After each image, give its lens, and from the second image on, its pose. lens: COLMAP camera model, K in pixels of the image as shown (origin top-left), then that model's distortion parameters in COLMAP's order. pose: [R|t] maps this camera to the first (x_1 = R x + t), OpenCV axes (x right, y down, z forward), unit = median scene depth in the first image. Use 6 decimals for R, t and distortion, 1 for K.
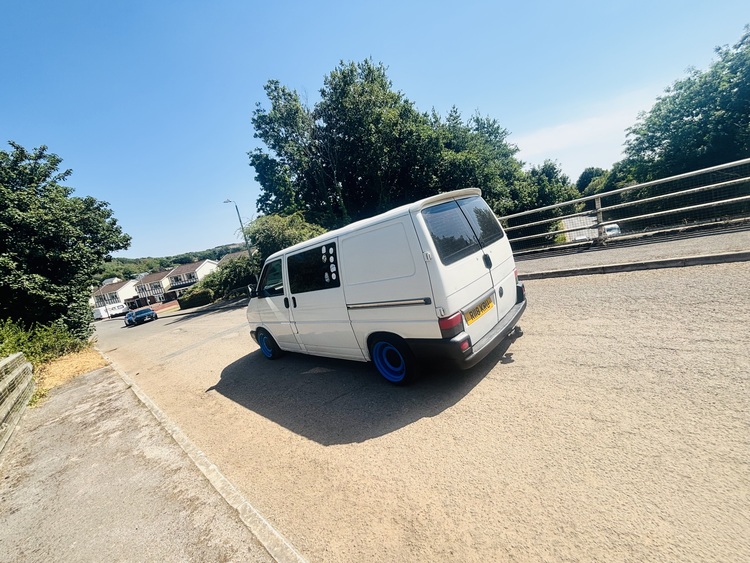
lens RADIAL K [[305.1, 0, 370.5], [0, 305.1, 280.7], [0, 0, 1]] dist [-0.002059, 0.001043]
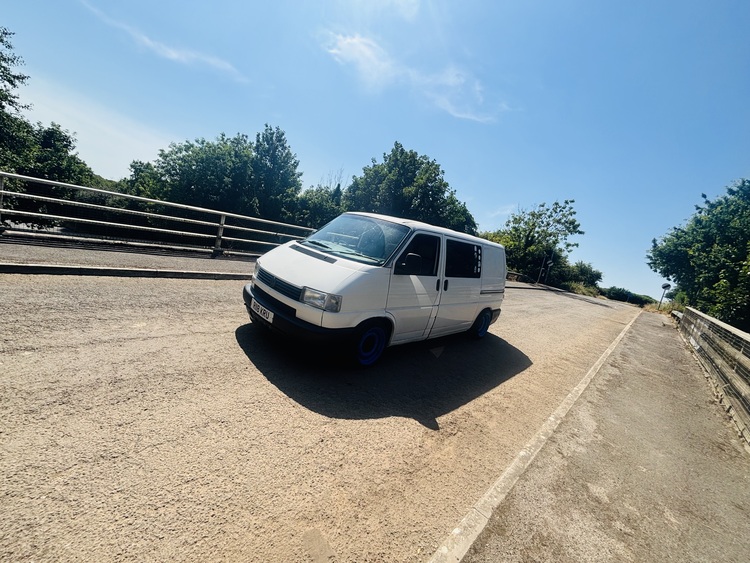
lens RADIAL K [[305.1, 0, 375.0], [0, 305.1, 279.6], [0, 0, 1]] dist [-0.002059, 0.001043]
pose [[-0.056684, 0.100778, 0.993293, -1.443092], [-0.063850, 0.992490, -0.104340, 0.200386], [-0.996348, -0.069336, -0.049823, 1.497277]]
